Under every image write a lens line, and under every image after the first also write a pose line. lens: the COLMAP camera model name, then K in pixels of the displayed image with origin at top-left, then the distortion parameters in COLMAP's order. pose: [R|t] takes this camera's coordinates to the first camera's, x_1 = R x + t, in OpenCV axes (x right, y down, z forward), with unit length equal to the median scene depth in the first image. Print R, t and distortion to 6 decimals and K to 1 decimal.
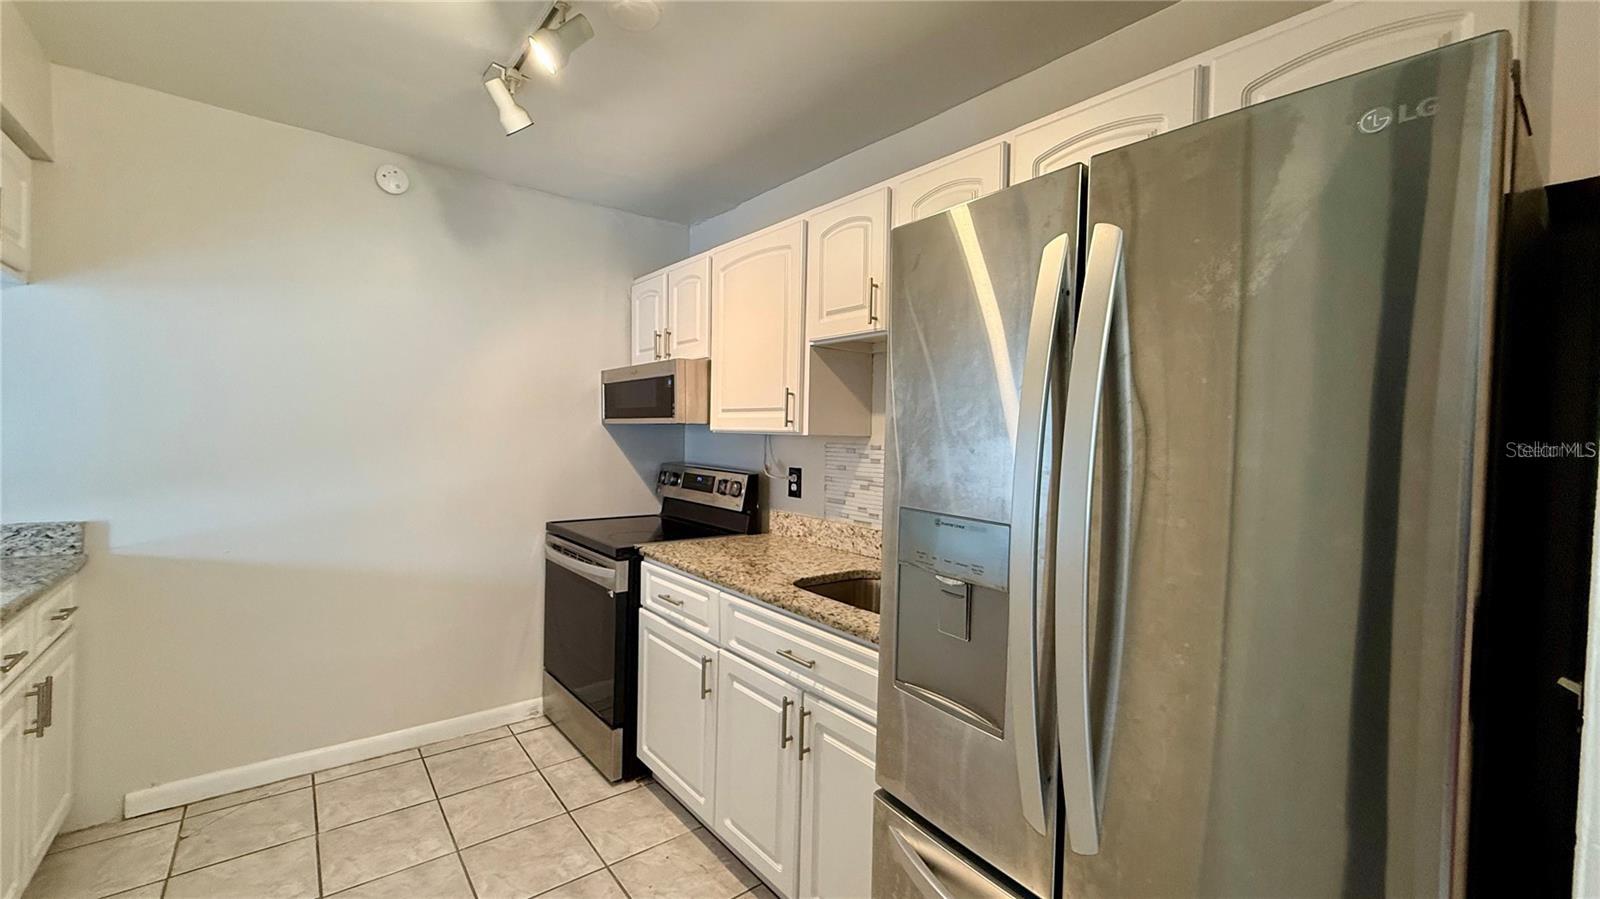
lens RADIAL K [[637.9, 0, 800.0], [0, 637.9, 449.5], [0, 0, 1]] dist [-0.000435, 0.000005]
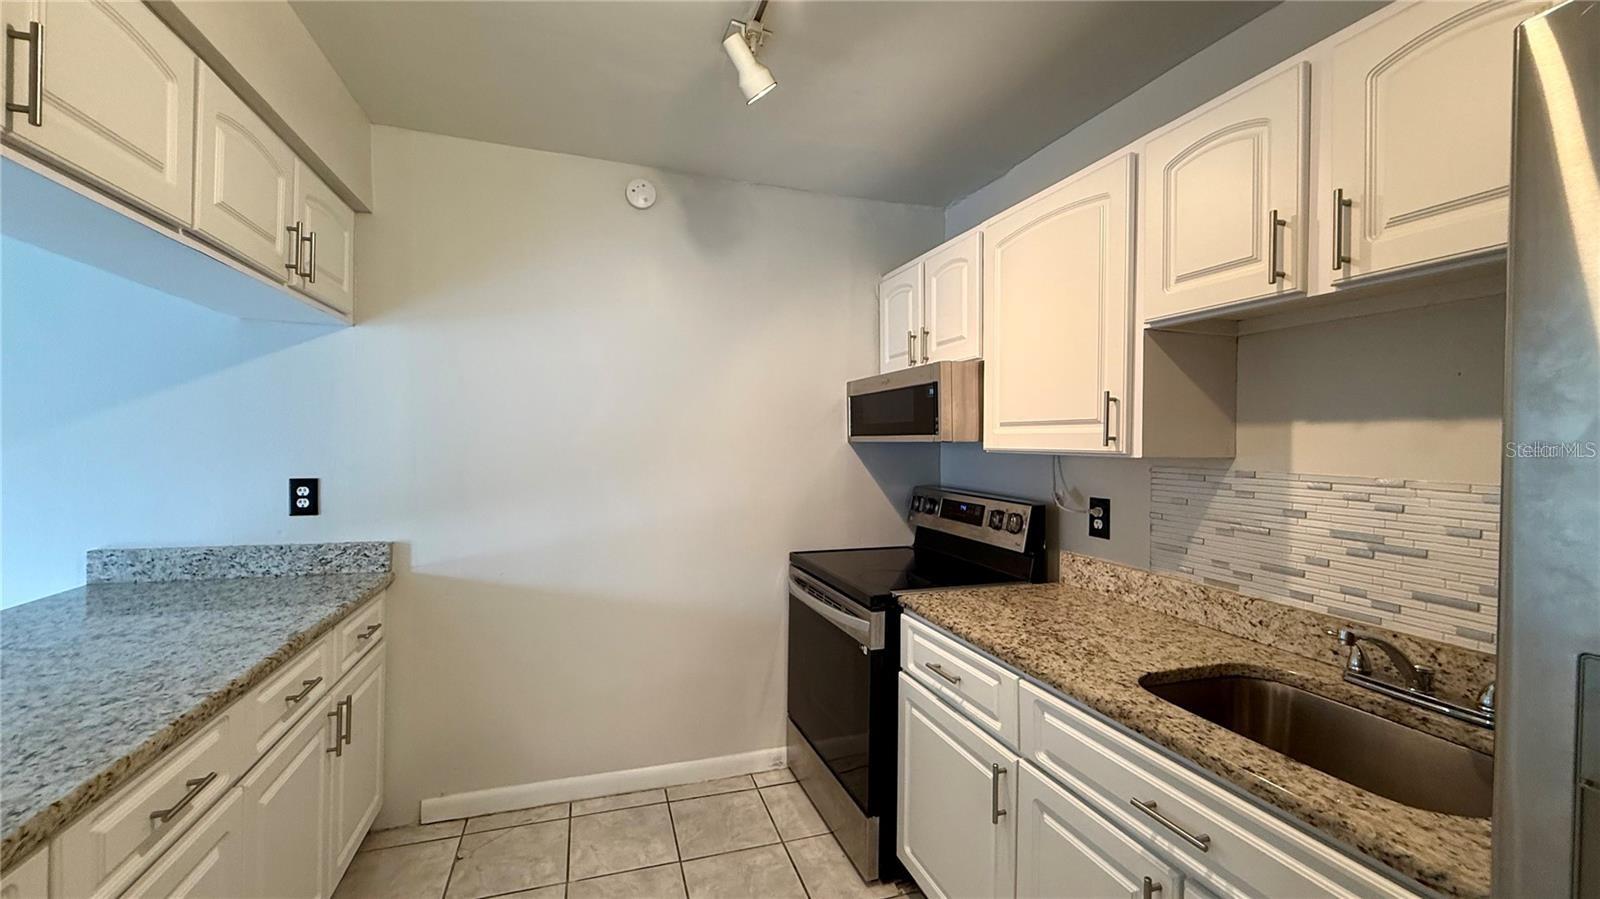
lens RADIAL K [[637.9, 0, 800.0], [0, 637.9, 449.5], [0, 0, 1]] dist [-0.000435, 0.000005]
pose [[0.937680, -0.009623, -0.347368, -0.088970], [0.003678, 0.999835, -0.017768, -0.019198], [0.347481, 0.015383, 0.937561, 0.201705]]
